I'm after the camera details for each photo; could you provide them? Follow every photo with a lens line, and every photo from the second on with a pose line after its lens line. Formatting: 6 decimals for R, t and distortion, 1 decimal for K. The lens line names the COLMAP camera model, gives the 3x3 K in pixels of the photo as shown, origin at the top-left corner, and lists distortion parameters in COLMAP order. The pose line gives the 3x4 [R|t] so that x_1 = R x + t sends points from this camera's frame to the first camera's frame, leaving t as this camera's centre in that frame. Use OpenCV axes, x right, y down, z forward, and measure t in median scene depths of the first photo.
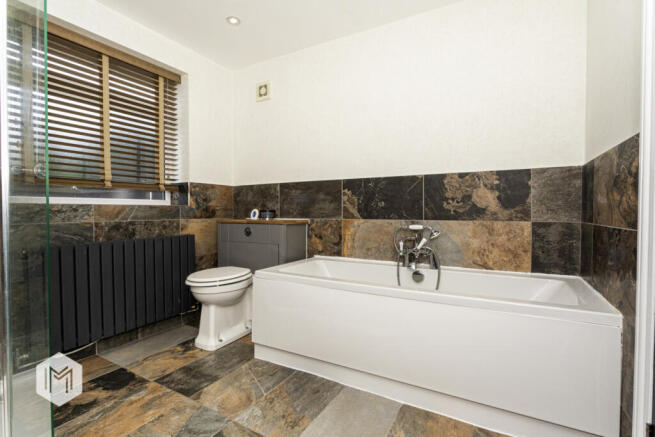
lens RADIAL K [[312.5, 0, 327.5], [0, 312.5, 218.5], [0, 0, 1]] dist [-0.018107, 0.000132]
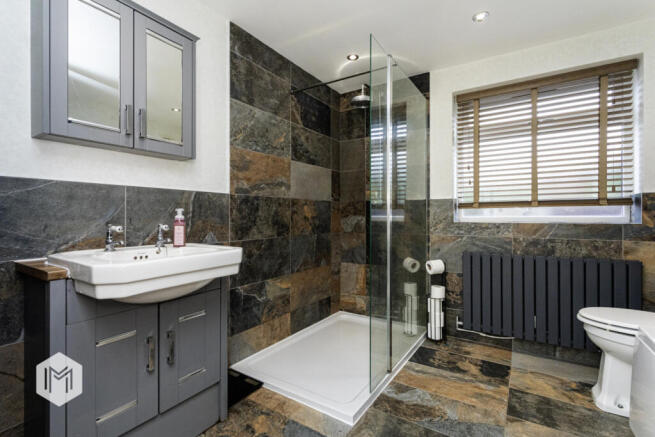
lens RADIAL K [[305.9, 0, 327.5], [0, 305.9, 218.5], [0, 0, 1]] dist [0.000737, 0.000699]
pose [[-0.063272, 0.003821, -0.997989, 0.476146], [-0.027295, 0.999612, 0.005558, -0.048824], [0.997623, 0.027592, -0.063143, 0.360078]]
